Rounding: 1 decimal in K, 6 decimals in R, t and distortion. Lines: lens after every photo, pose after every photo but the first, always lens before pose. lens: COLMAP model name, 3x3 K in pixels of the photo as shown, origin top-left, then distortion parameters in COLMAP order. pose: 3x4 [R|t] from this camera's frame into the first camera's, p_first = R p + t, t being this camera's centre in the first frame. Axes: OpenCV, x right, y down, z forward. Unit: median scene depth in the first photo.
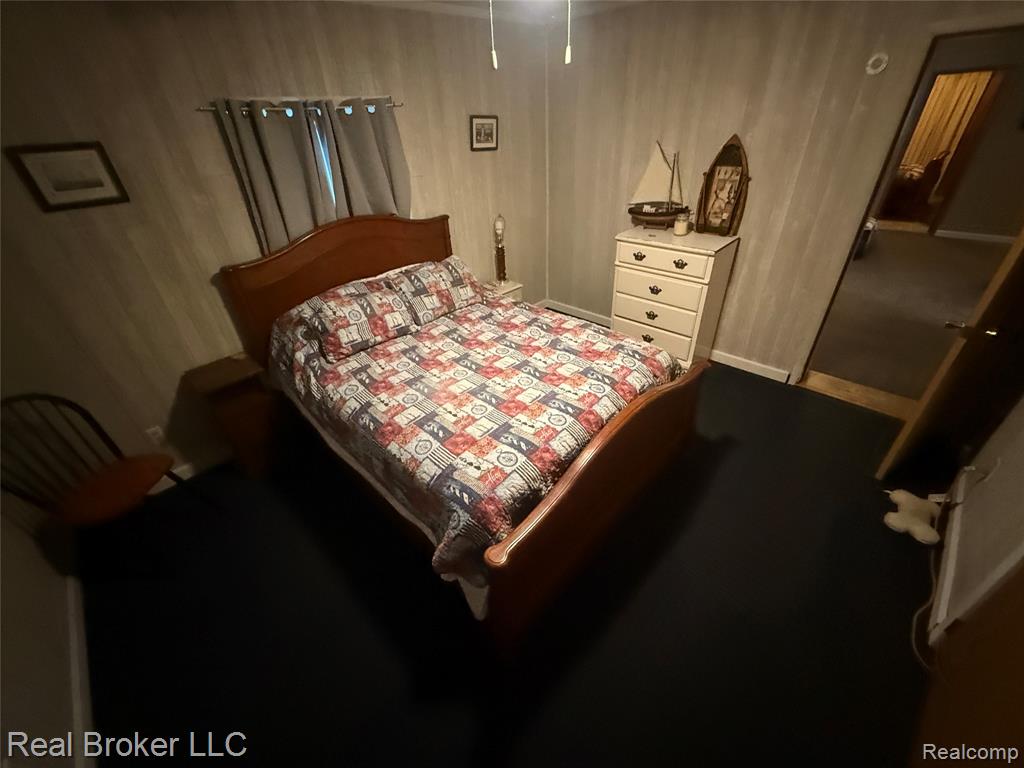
lens RADIAL K [[411.4, 0, 504.9], [0, 411.4, 383.7], [0, 0, 1]] dist [-0.001243, 0.000377]
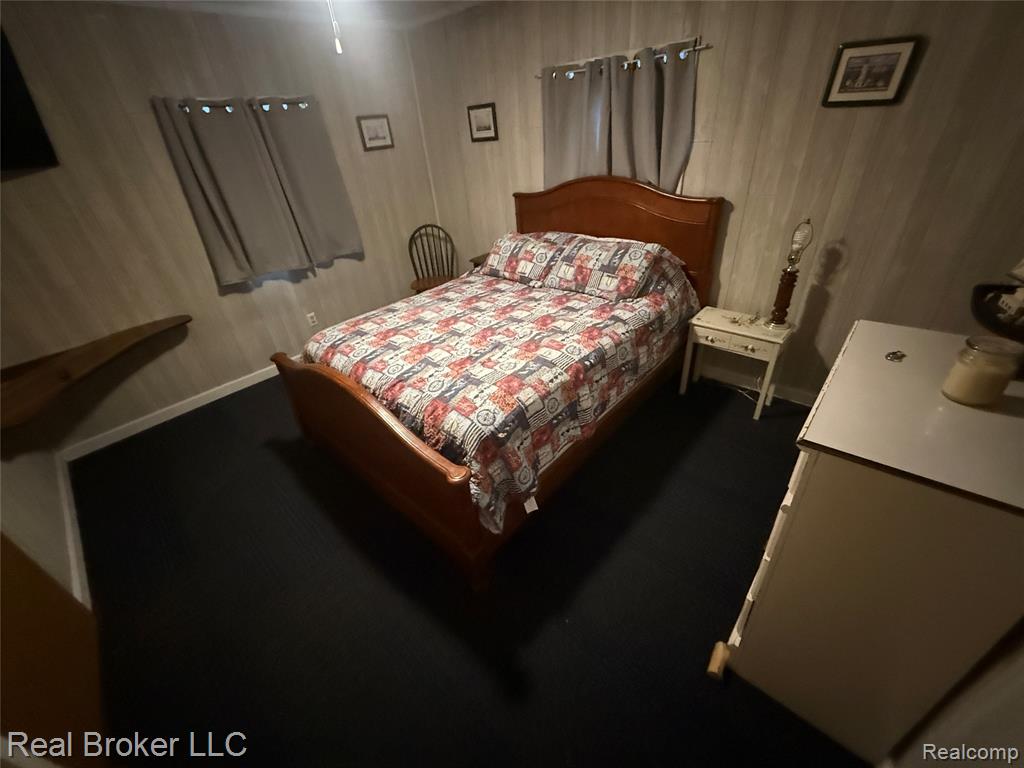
lens RADIAL K [[411.4, 0, 504.9], [0, 411.4, 383.7], [0, 0, 1]] dist [-0.001243, 0.000377]
pose [[0.038245, 0.575128, -0.817169, 0.855161], [-0.466530, 0.733449, 0.494371, -0.462516], [0.883678, 0.362327, 0.296365, 0.736980]]
